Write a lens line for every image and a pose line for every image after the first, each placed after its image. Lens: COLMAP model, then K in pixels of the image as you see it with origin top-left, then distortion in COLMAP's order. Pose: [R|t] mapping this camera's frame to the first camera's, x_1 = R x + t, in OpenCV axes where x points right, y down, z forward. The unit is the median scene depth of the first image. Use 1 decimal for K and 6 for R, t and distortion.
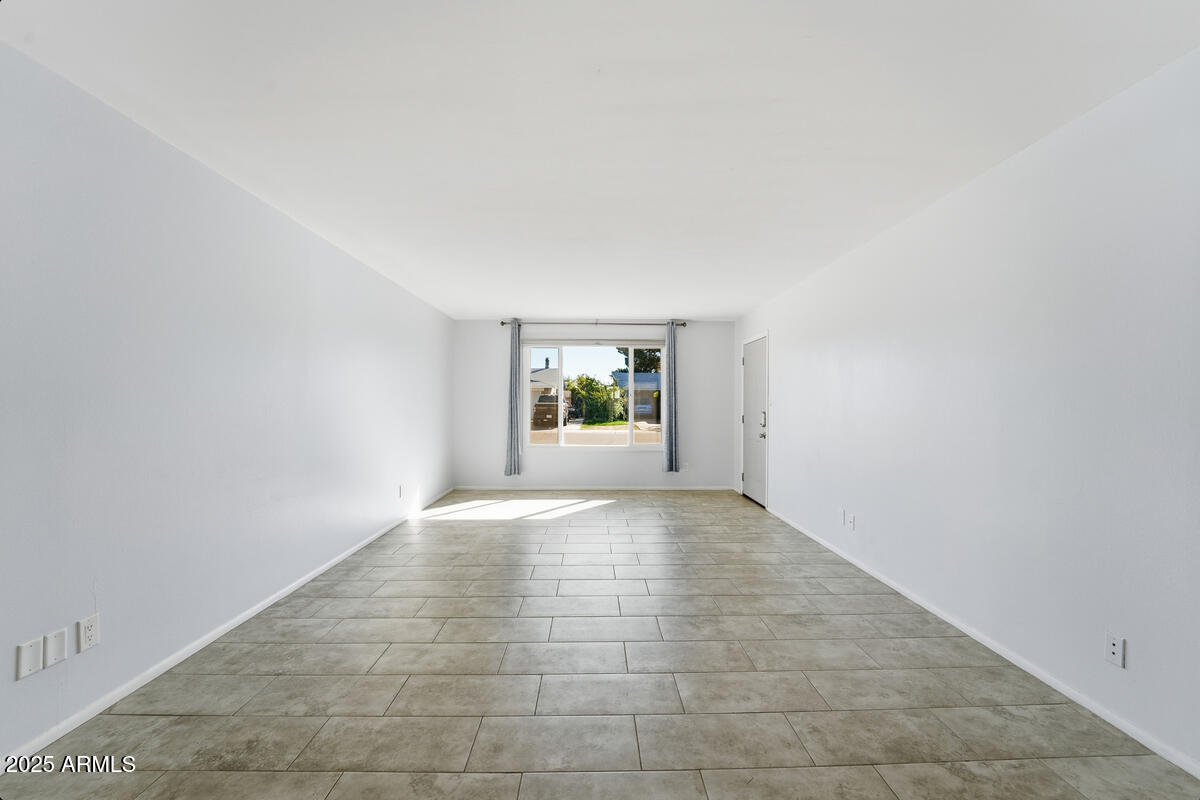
lens RADIAL K [[500.0, 0, 608.0], [0, 500.0, 403.8], [0, 0, 1]] dist [-0.023407, -0.000449]
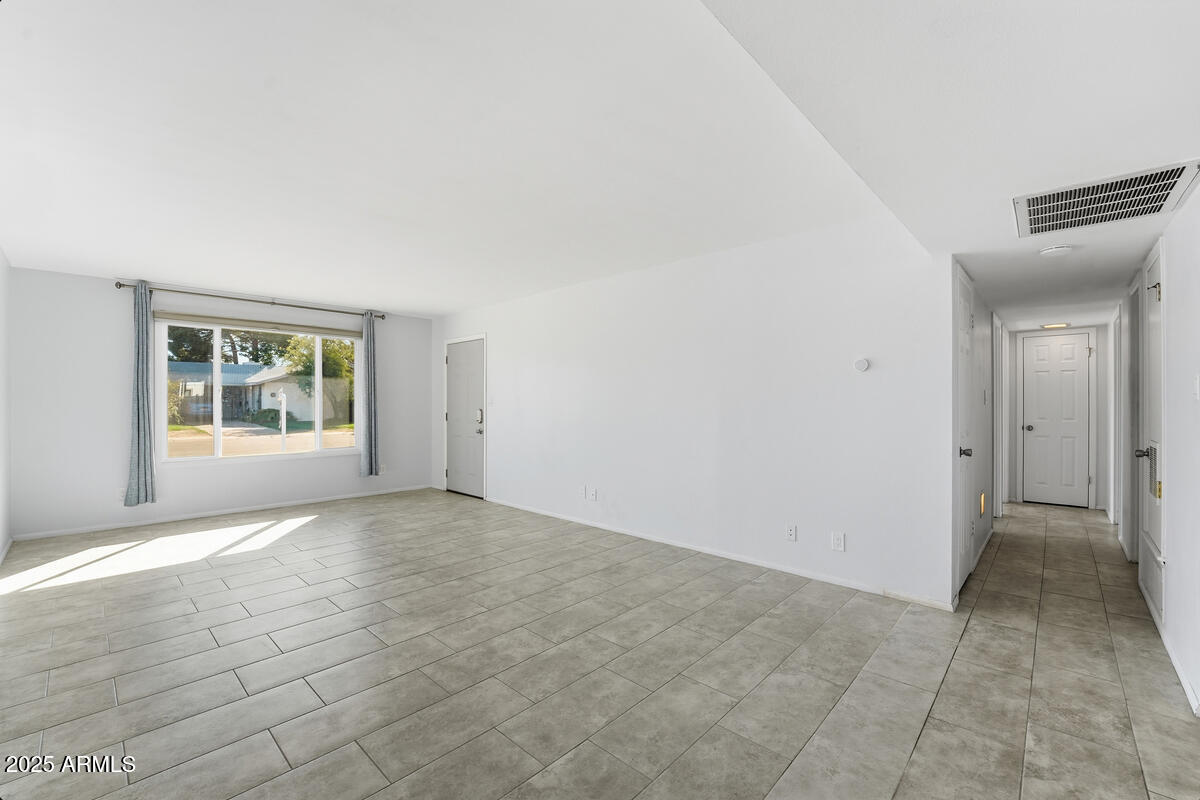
lens RADIAL K [[500.0, 0, 608.0], [0, 500.0, 403.8], [0, 0, 1]] dist [-0.023407, -0.000449]
pose [[0.691605, -0.005492, 0.722255, -0.410104], [0.003101, 0.999984, 0.004634, 0.001413], [-0.722270, -0.000965, 0.691611, 0.093994]]
